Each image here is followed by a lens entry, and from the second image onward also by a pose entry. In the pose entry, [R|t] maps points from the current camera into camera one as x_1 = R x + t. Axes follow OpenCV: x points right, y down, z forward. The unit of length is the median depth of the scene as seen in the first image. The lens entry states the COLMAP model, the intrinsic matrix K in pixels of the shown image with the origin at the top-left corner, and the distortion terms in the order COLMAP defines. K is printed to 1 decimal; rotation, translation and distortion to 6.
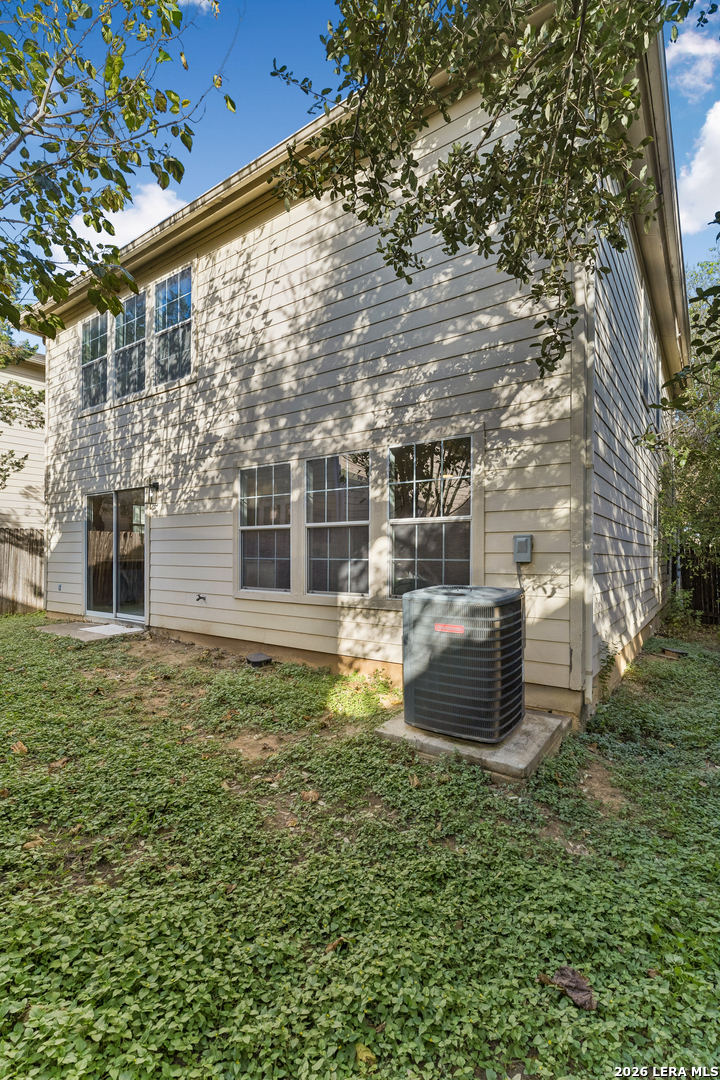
lens RADIAL K [[493.2, 0, 361.2], [0, 493.2, 549.5], [0, 0, 1]] dist [0.003677, 0.000175]
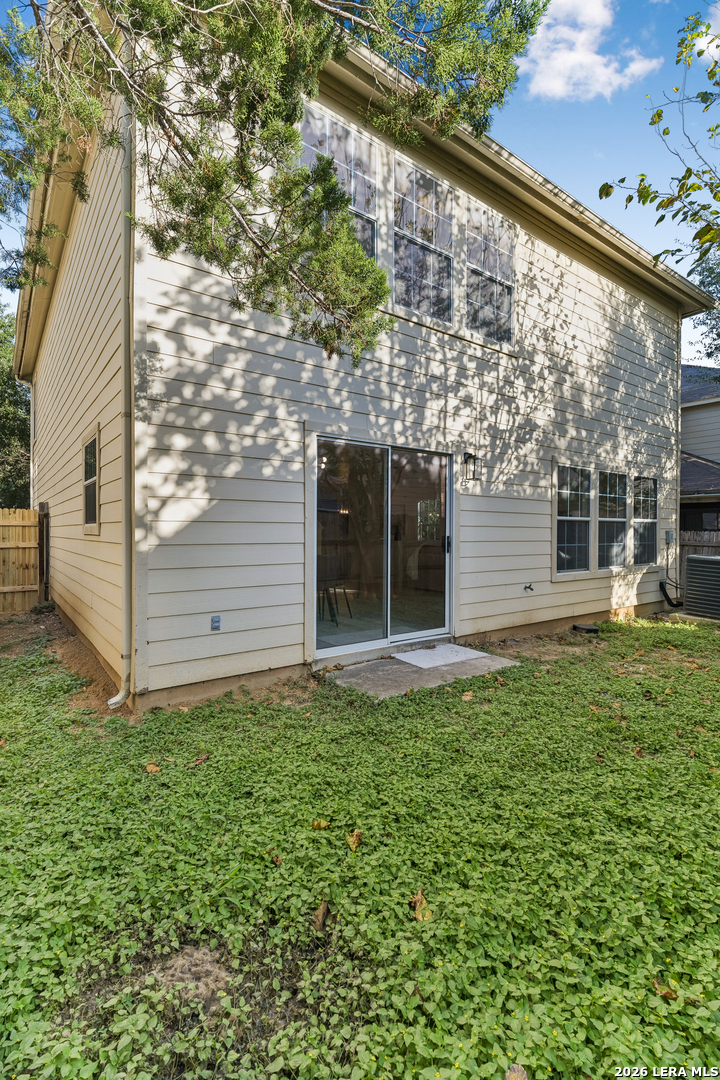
lens RADIAL K [[493.2, 0, 360.1], [0, 493.2, 533.7], [0, 0, 1]] dist [0.003677, 0.000175]
pose [[0.321724, 0.002106, 0.946831, -1.319860], [-0.004403, 0.999990, -0.000728, -0.003576], [-0.946823, -0.003934, 0.321731, 0.984782]]
